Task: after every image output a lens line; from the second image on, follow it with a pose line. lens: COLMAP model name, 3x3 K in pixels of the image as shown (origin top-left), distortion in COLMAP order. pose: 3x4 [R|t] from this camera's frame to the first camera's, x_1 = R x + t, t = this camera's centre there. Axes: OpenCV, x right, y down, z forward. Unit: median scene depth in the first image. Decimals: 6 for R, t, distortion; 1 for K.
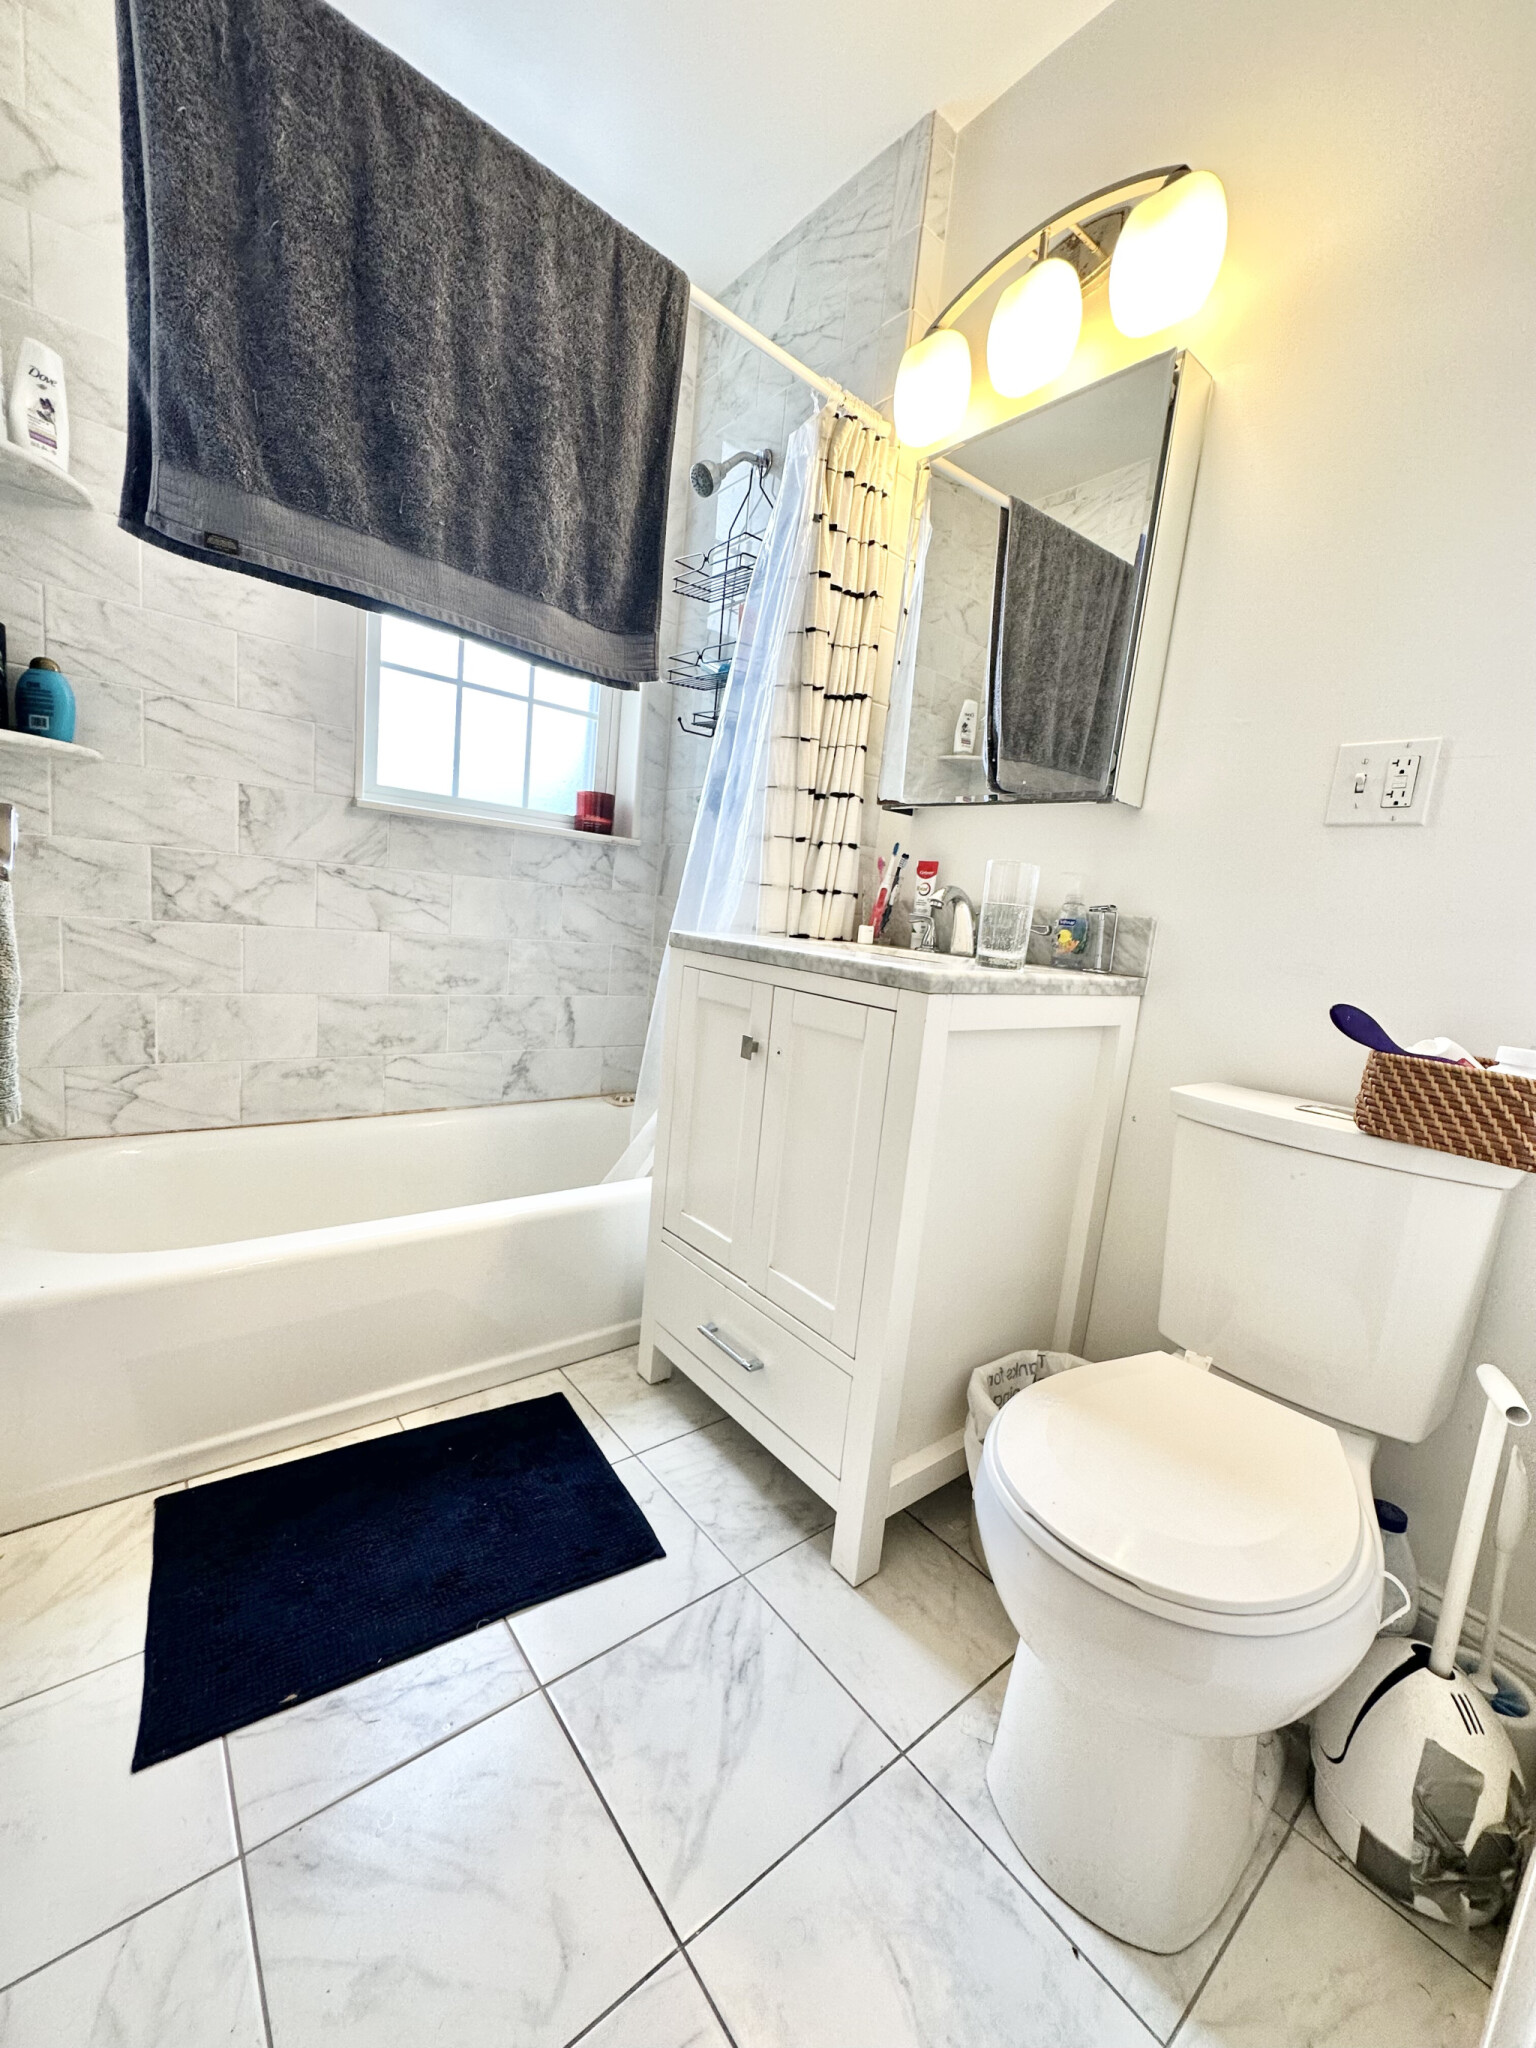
lens RADIAL K [[818.1, 0, 767.3], [0, 818.1, 1028.3], [0, 0, 1]] dist [0.001522, 0.000240]
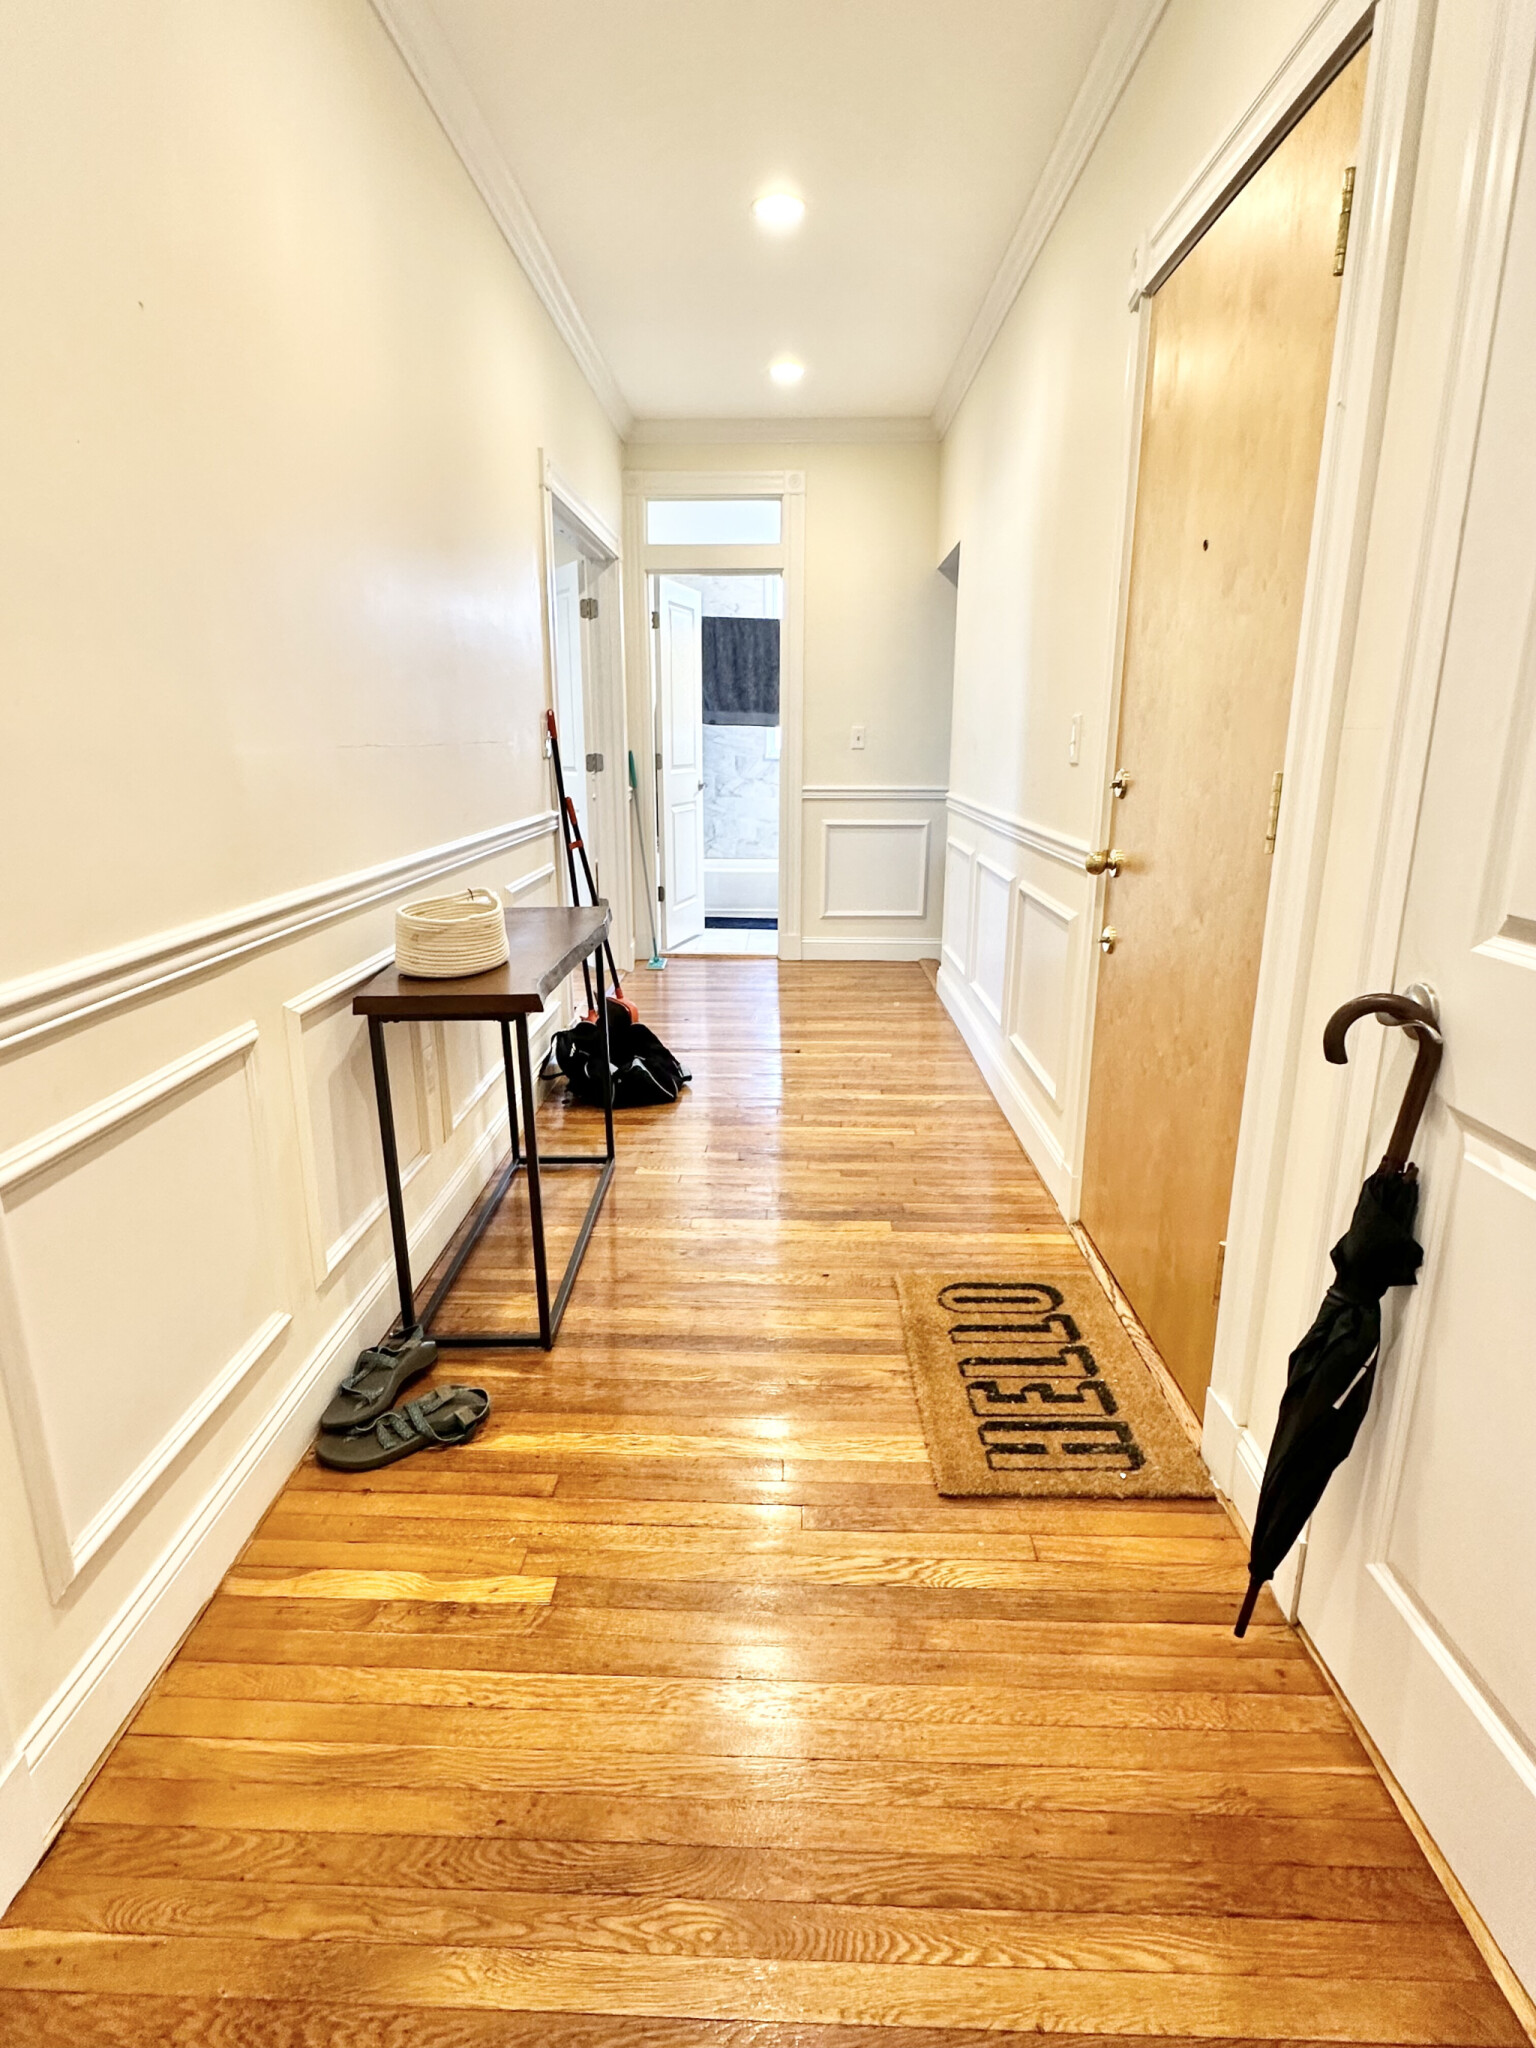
lens RADIAL K [[1072.9, 0, 763.7], [0, 1072.9, 1023.7], [0, 0, 1]] dist [-0.000200, -0.000004]
pose [[0.759016, 0.077428, -0.646452, 3.049980], [-0.022510, 0.995431, 0.092796, 0.501164], [0.650683, -0.055882, 0.757290, -2.995048]]
